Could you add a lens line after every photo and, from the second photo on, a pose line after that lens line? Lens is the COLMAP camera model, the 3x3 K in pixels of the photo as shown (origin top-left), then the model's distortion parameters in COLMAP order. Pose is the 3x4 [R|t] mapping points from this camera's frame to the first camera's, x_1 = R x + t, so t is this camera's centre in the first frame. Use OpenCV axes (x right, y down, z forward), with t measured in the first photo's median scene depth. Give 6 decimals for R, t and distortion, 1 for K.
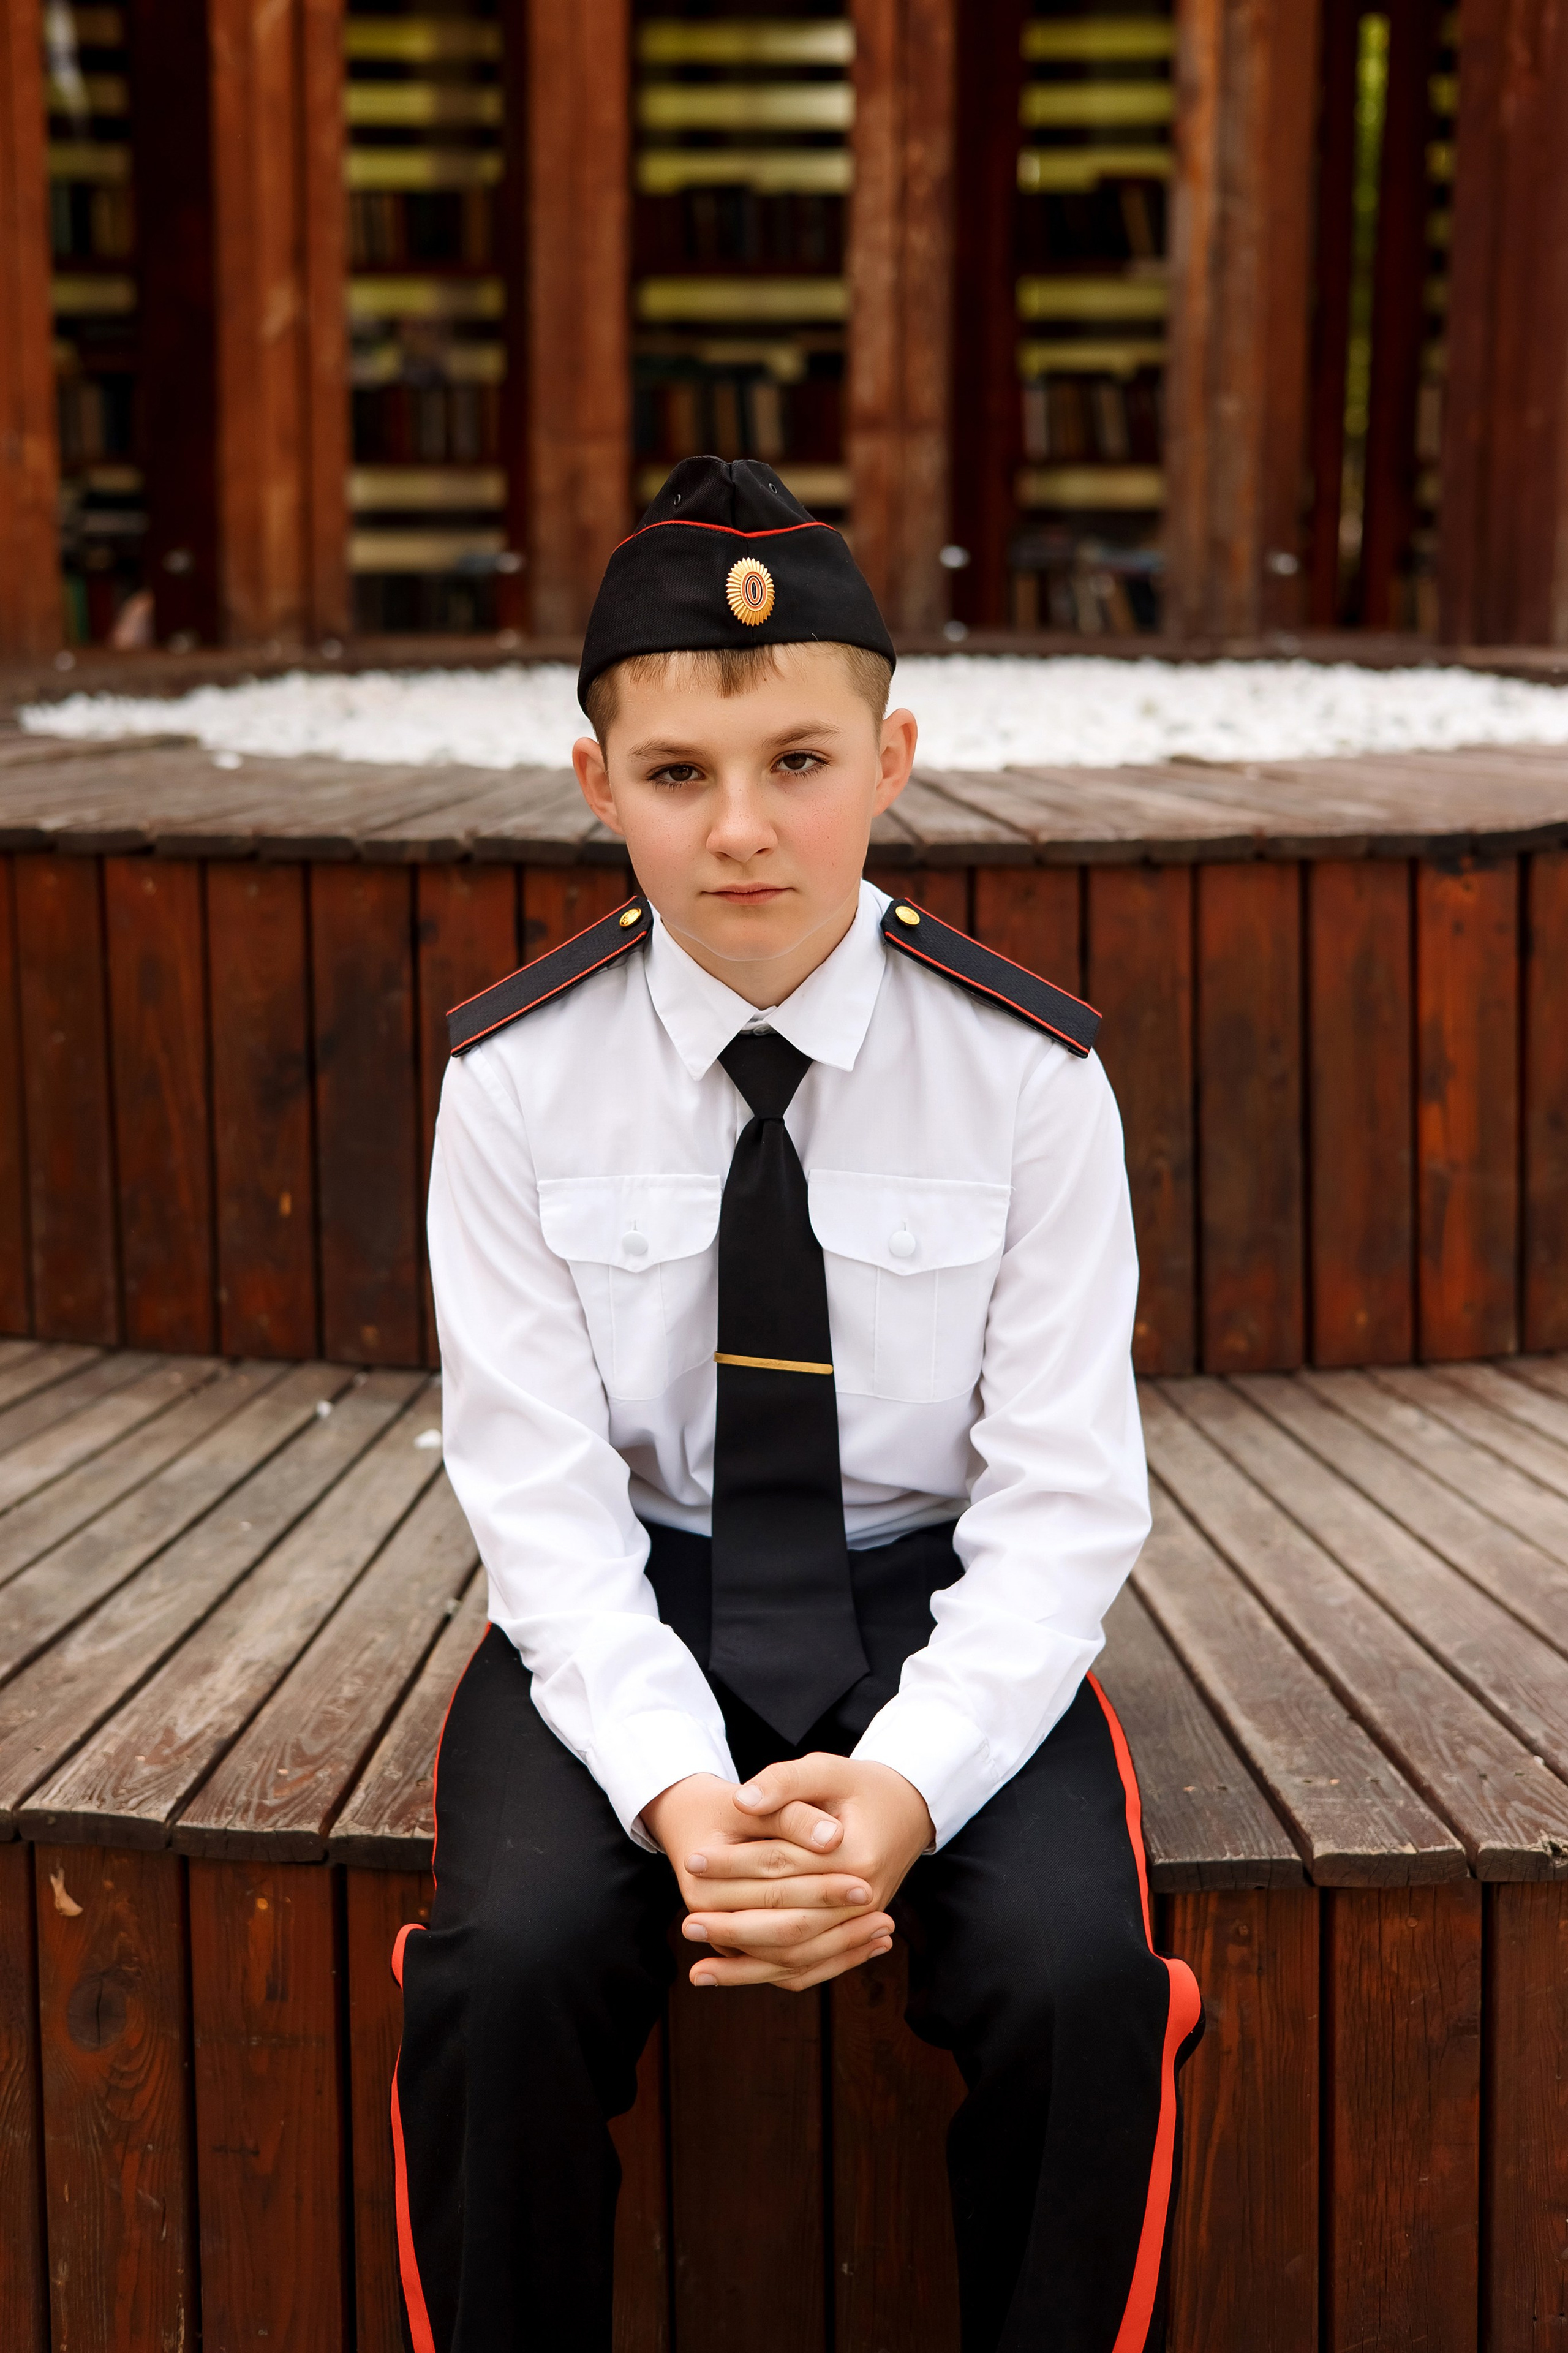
lens RADIAL K [[3429.8, 0, 753.8], [0, 3429.8, 1136.4], [0, 0, 1]] dist [0.011178, 0.010991]
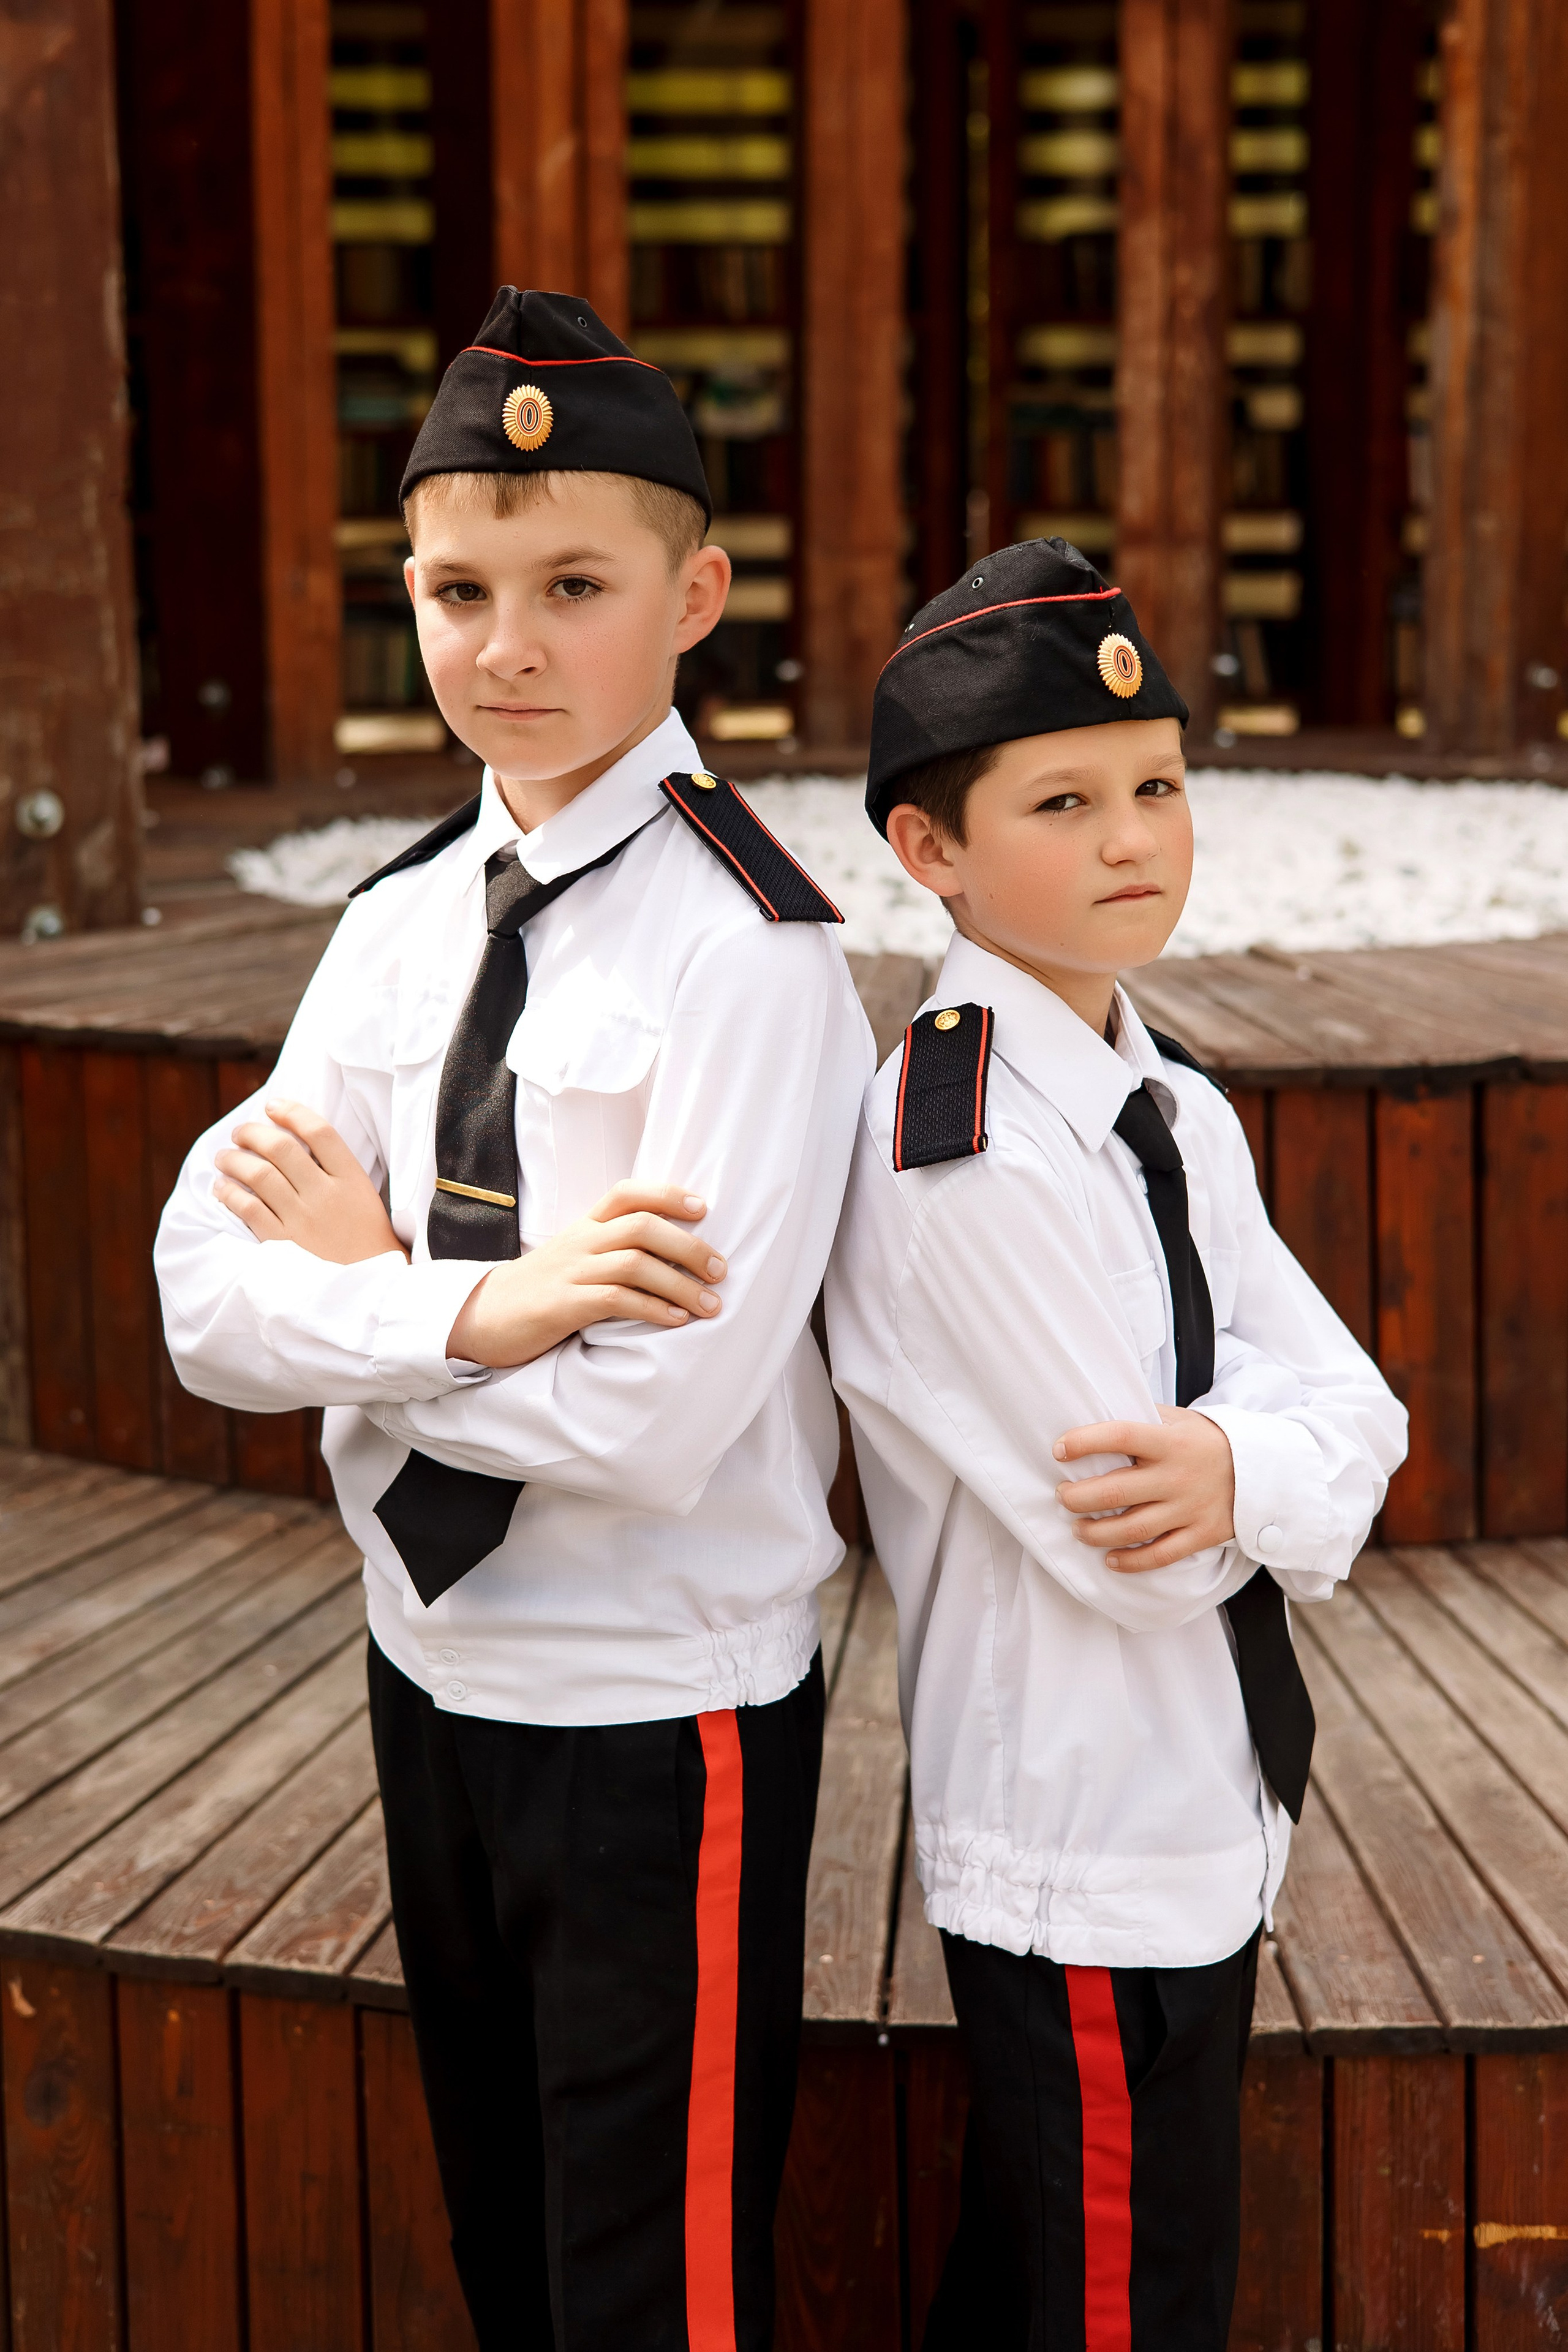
lens RADIAL K [[3606.1, 0, 787.9], [0, 3606.1, 1113.4], [0, 0, 1]] dist [0.006071, 0.057093]
pose [[0.990529, 0.020286, -0.135794, 0.167840], [-0.020594, 0.999788, -0.000861, -0.069223], [0.135748, 0.003650, 0.990737, -0.165441]]
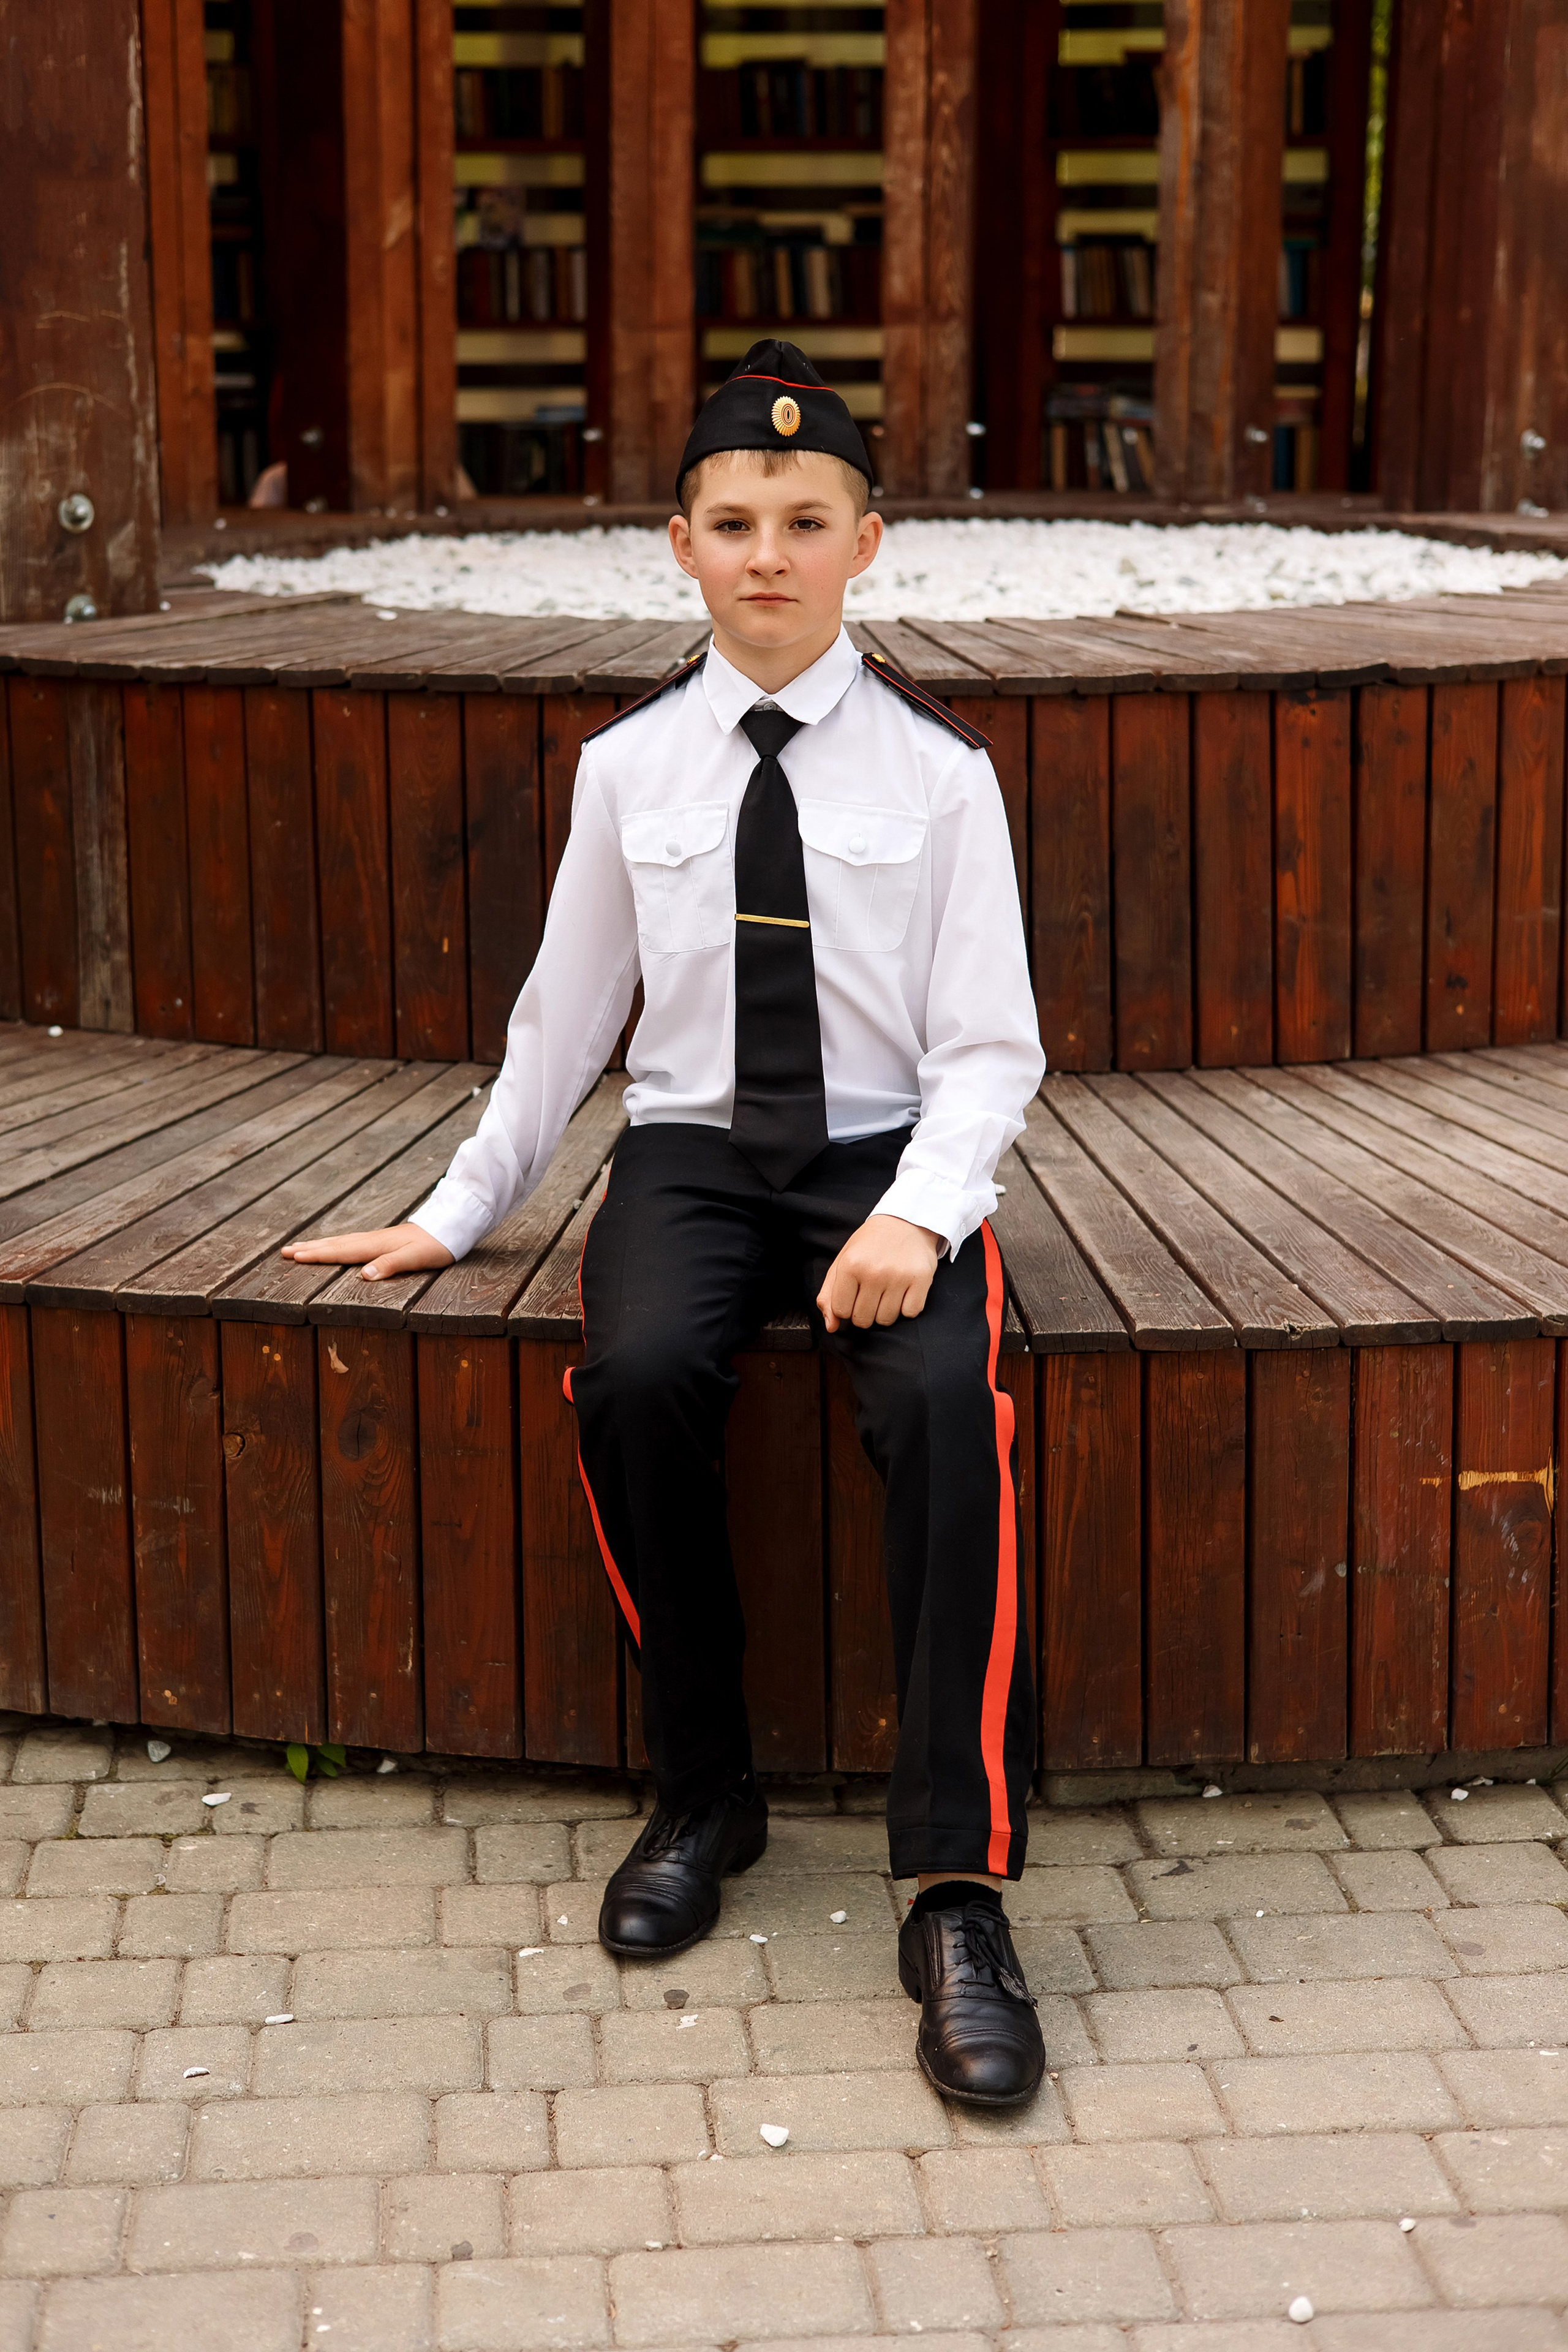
lens RADIAL K [[3512.1, 0, 732.9], [0, 3512.1, 1116.6], [0, 0, 1]] dist [-0.000389, 0.072851]
pose [[0.999717, 0.003021, -0.023577, 0.011473], [-0.002070, 0.999188, 0.040248, 0.032822], [0.023679, -0.040187, 0.998912, -0.415698]]
